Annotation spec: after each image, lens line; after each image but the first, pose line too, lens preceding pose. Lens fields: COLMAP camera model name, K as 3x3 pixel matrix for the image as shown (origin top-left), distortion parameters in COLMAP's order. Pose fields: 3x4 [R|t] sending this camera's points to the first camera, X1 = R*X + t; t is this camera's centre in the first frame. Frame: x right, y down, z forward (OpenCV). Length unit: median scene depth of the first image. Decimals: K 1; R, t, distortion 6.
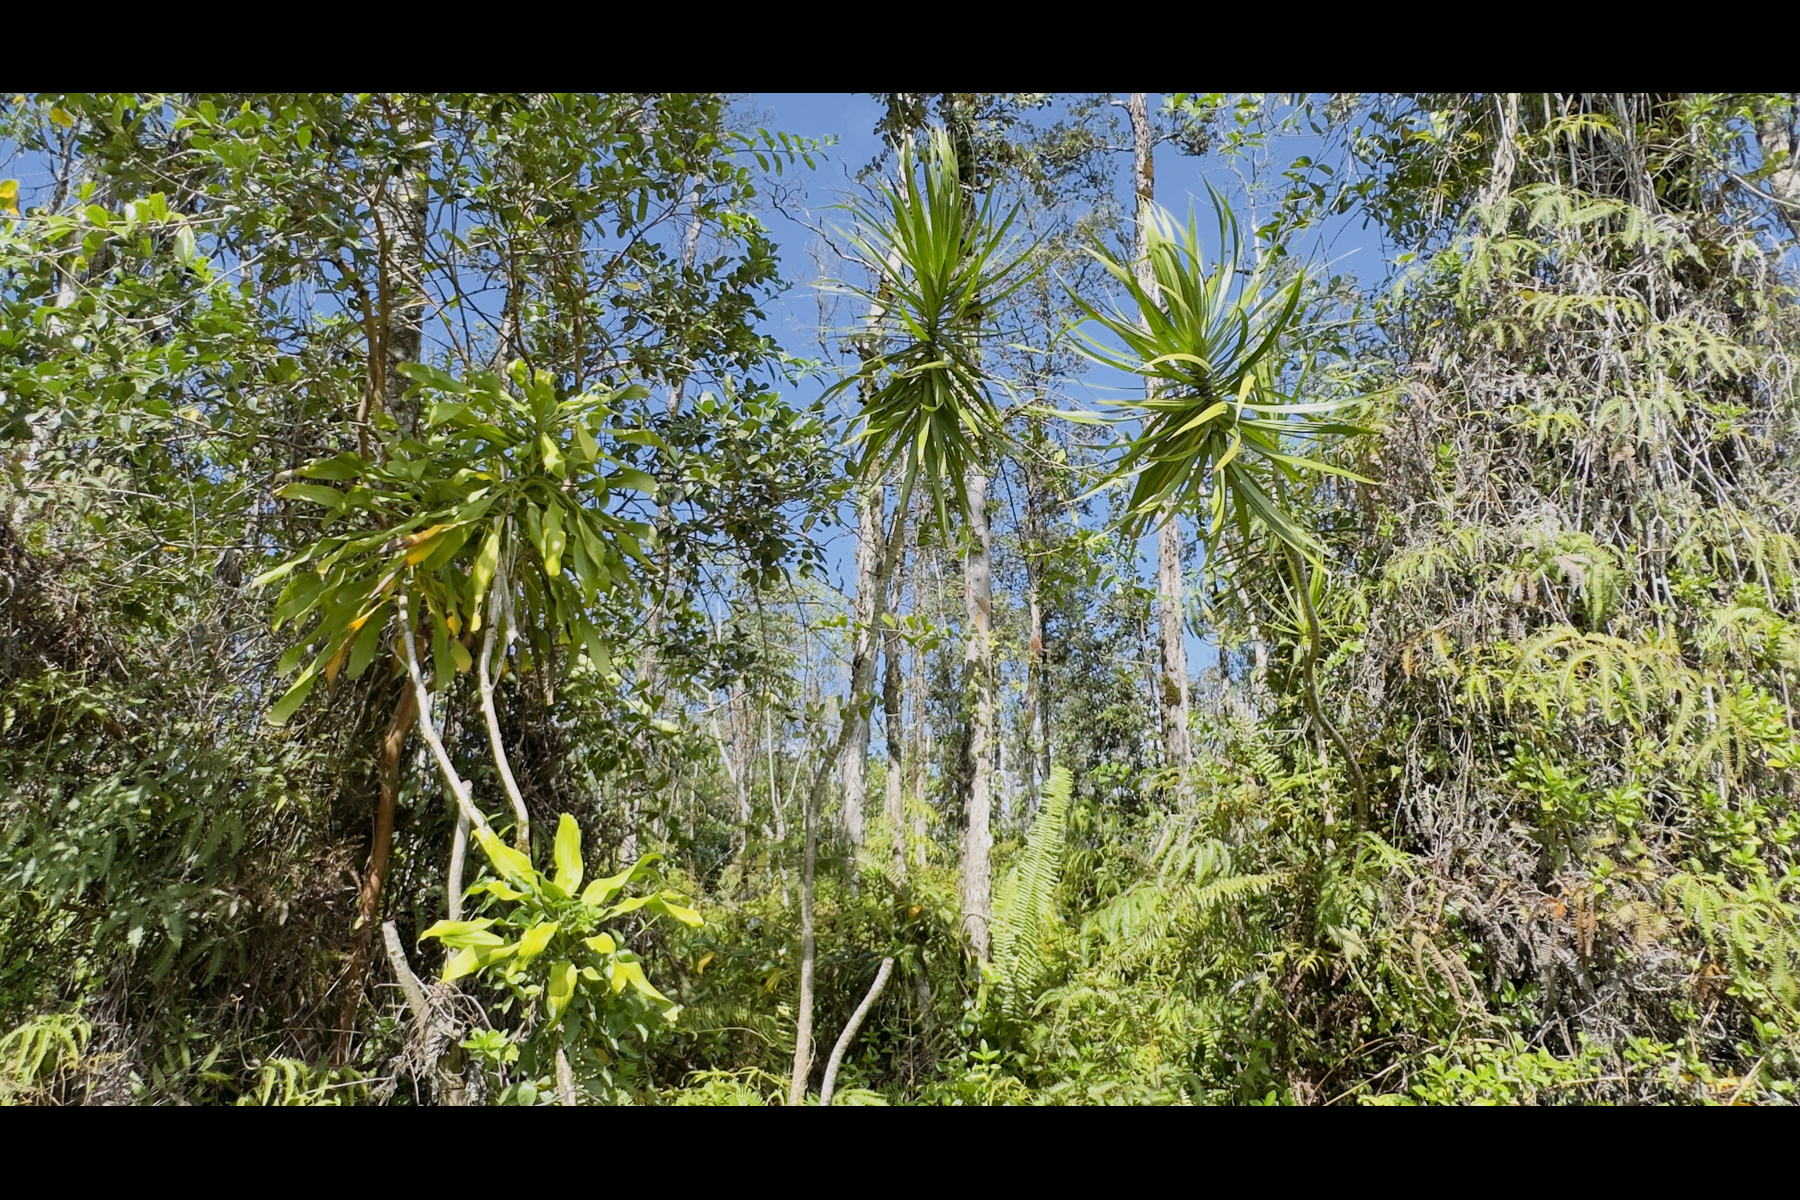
lens RADIAL K [[1146.1, 0, 900.0], [0, 1146.1, 600.0], [0, 0, 1]] dist [0.001821, 0.000324]
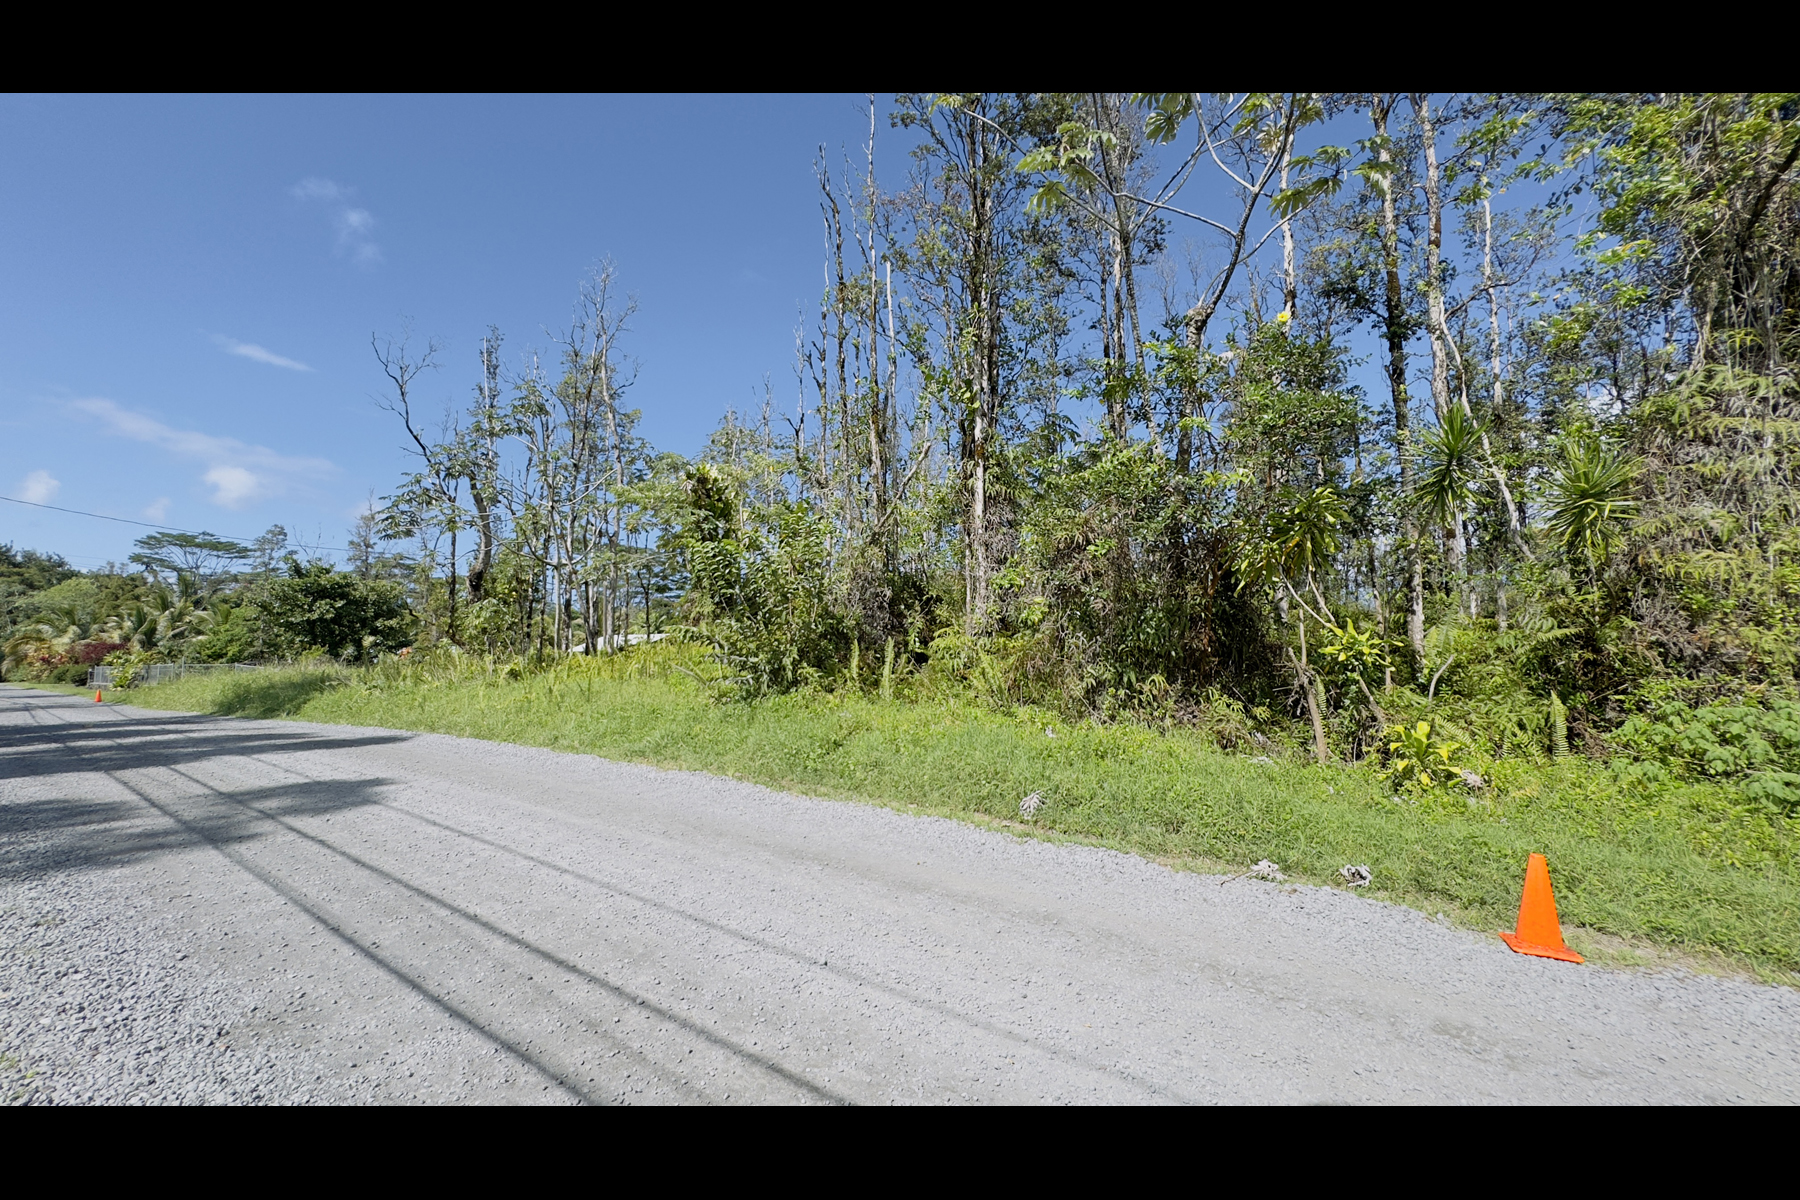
lens RADIAL K [[720.4, 0, 900.0], [0, 720.4, 600.0], [0, 0, 1]] dist [0.000246, -0.000148]
pose [[0.943944, -0.031084, -0.328639, -0.800621], [0.095543, 0.978672, 0.181859, -0.384040], [0.315977, -0.203064, 0.926781, -1.439118]]
